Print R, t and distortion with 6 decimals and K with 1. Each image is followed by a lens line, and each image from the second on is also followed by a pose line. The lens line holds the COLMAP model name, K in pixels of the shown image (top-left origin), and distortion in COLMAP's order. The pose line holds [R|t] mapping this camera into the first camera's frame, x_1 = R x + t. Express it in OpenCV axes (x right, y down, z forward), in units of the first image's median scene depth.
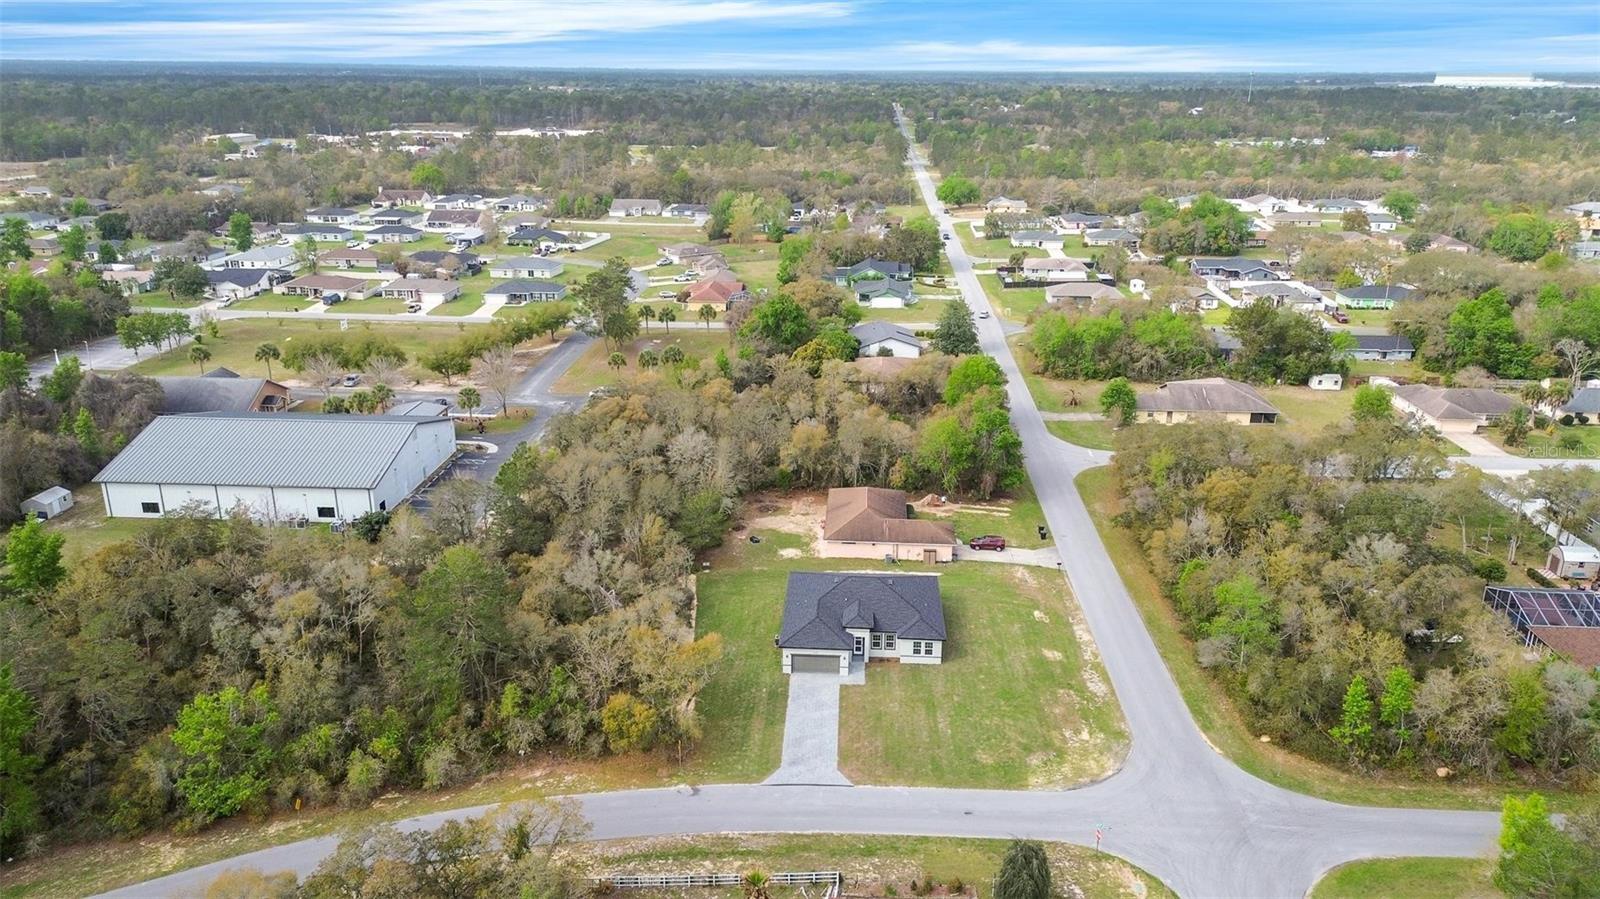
lens RADIAL K [[1131.7, 0, 800.0], [0, 1131.7, 449.5], [0, 0, 1]] dist [0.095345, -0.119516]
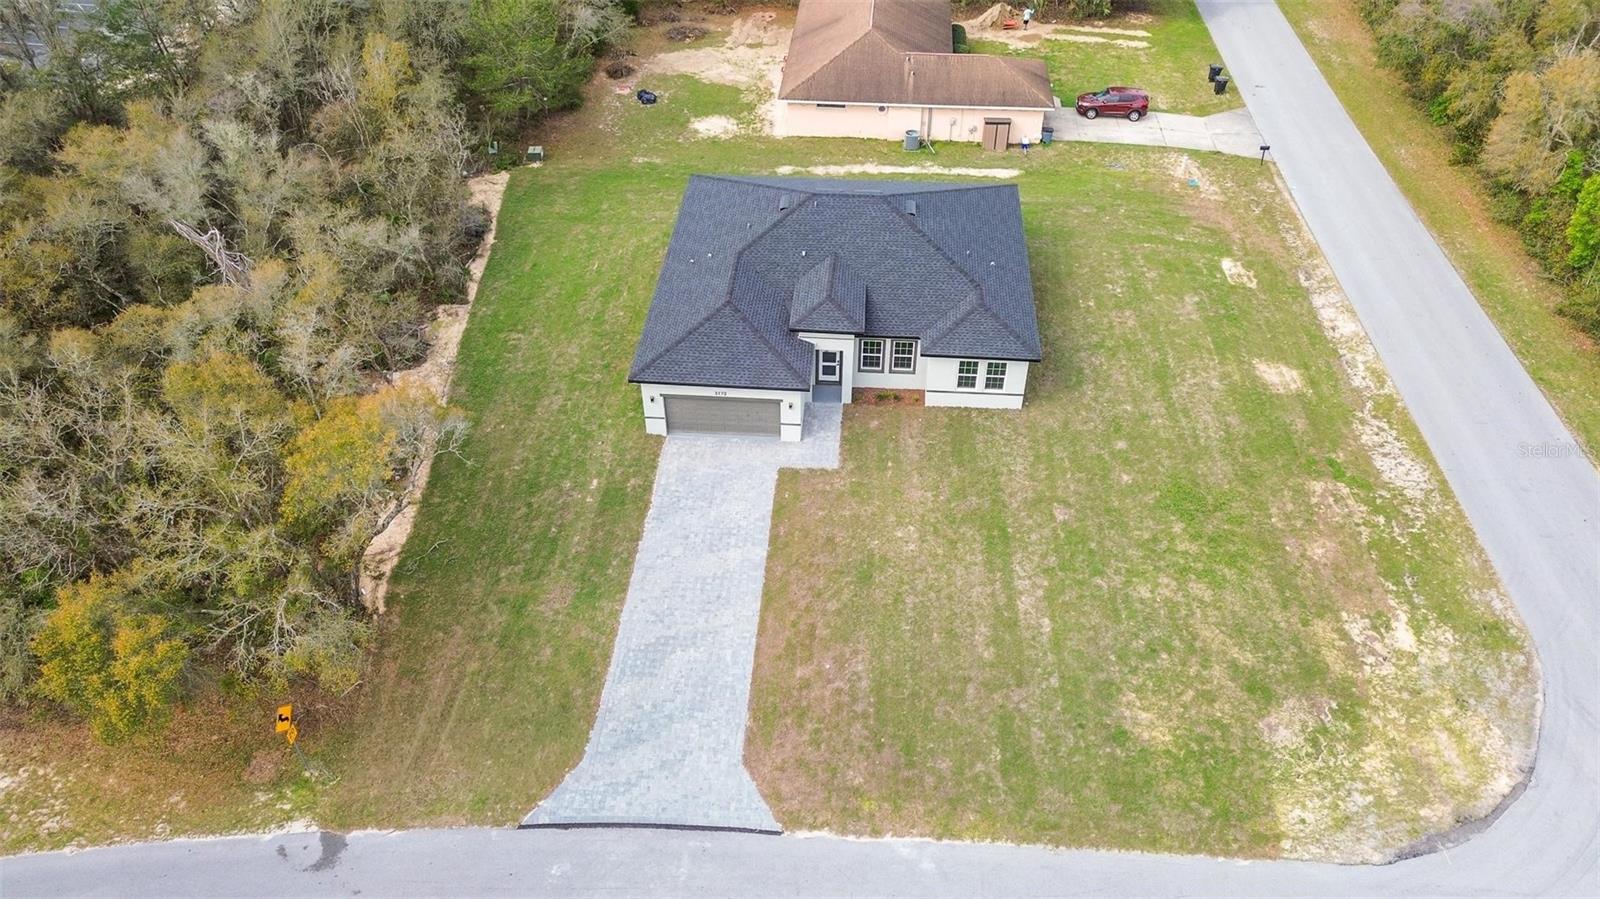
lens RADIAL K [[1131.7, 0, 800.0], [0, 1131.7, 449.5], [0, 0, 1]] dist [0.095345, -0.119516]
pose [[0.999795, 0.007008, -0.019007, 0.048788], [0.000654, 0.926590, 0.376072, 0.042534], [0.020247, -0.376008, 0.926395, 0.594017]]
